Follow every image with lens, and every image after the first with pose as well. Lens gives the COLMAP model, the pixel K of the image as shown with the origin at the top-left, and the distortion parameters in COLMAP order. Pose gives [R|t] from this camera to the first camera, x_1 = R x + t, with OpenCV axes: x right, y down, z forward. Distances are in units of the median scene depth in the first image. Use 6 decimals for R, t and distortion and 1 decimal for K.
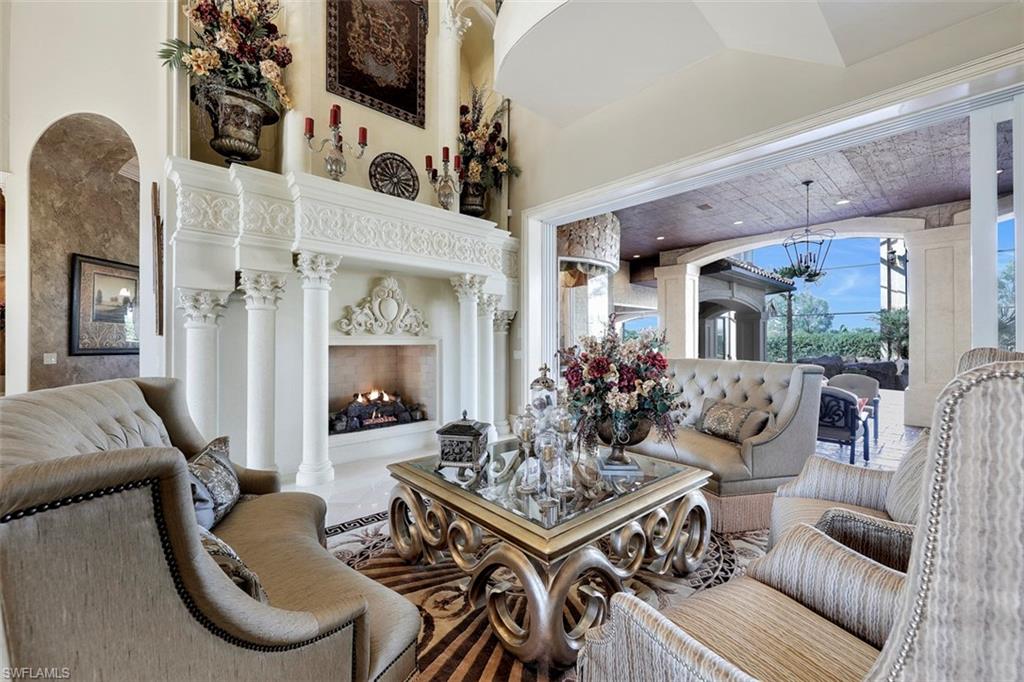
lens RADIAL K [[412.5, 0, 510.0], [0, 412.5, 344.3], [0, 0, 1]] dist [0.008867, -0.000077]
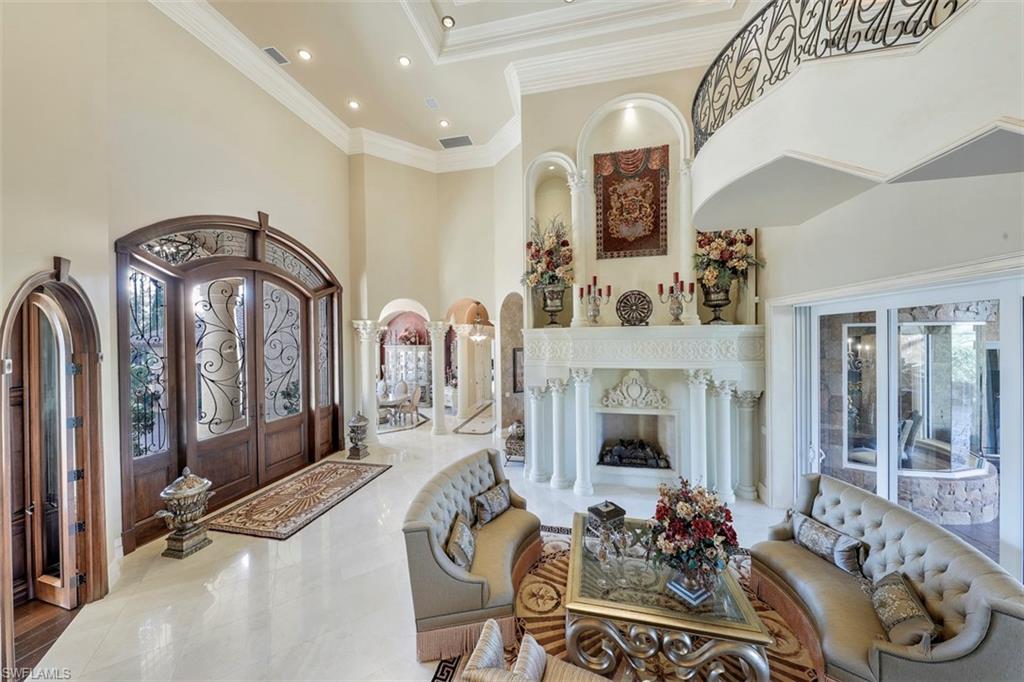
lens RADIAL K [[331.3, 0, 509.9], [0, 331.3, 338.0], [0, 0, 1]] dist [0.002239, 0.000020]
pose [[0.569000, 0.000641, -0.822337, 0.444998], [0.015003, 0.999825, 0.011160, -0.300303], [0.822201, -0.018687, 0.568891, -0.057669]]
